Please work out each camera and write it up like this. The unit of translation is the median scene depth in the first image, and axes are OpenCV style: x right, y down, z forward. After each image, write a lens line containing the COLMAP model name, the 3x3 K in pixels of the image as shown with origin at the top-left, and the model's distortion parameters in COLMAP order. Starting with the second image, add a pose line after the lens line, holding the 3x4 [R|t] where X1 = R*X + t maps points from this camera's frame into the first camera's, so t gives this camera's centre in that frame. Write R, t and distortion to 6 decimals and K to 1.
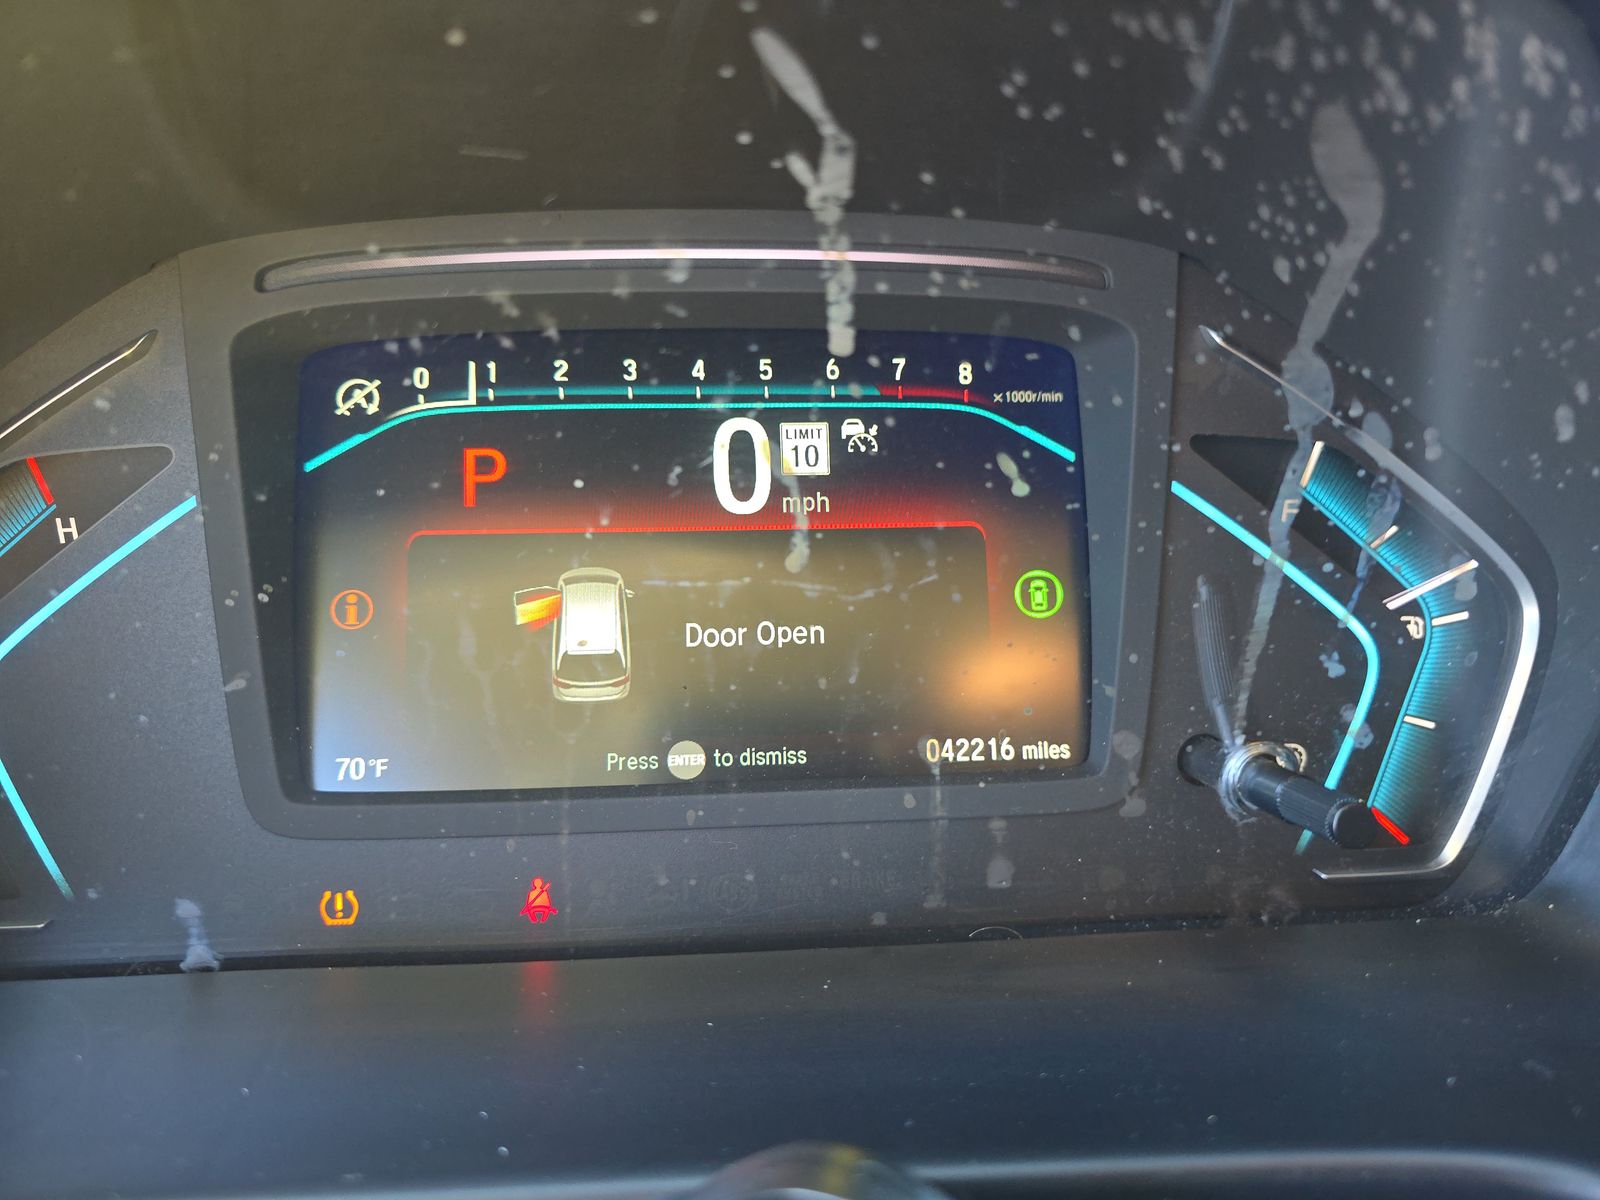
lens RADIAL K [[1077.1, 0, 806.9], [0, 1077.1, 604.9], [0, 0, 1]] dist [0.042478, -0.039002]
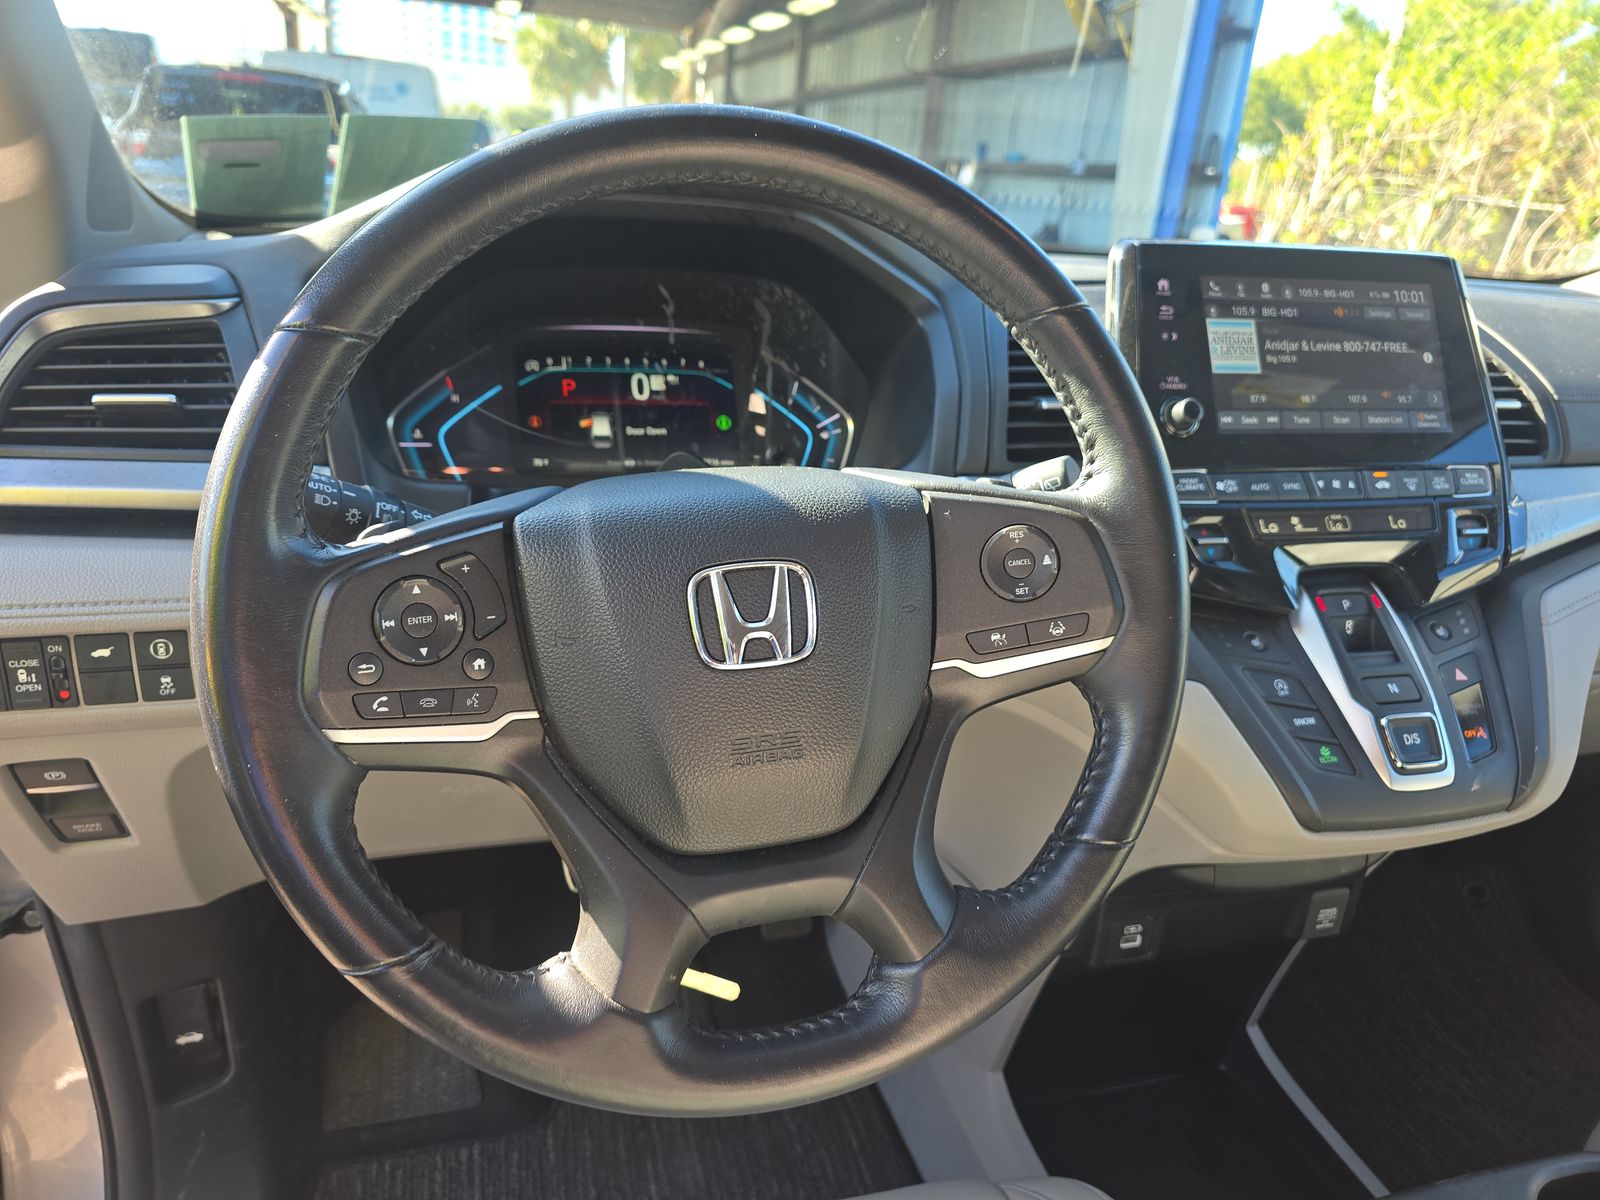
lens RADIAL K [[1077.1, 0, 801.8], [0, 1077.1, 593.8], [0, 0, 1]] dist [0.042478, -0.039002]
pose [[0.975730, -0.029688, 0.216954, -0.337478], [0.058771, 0.989920, -0.128855, 1.052061], [-0.210941, 0.138479, 0.967640, -2.505968]]
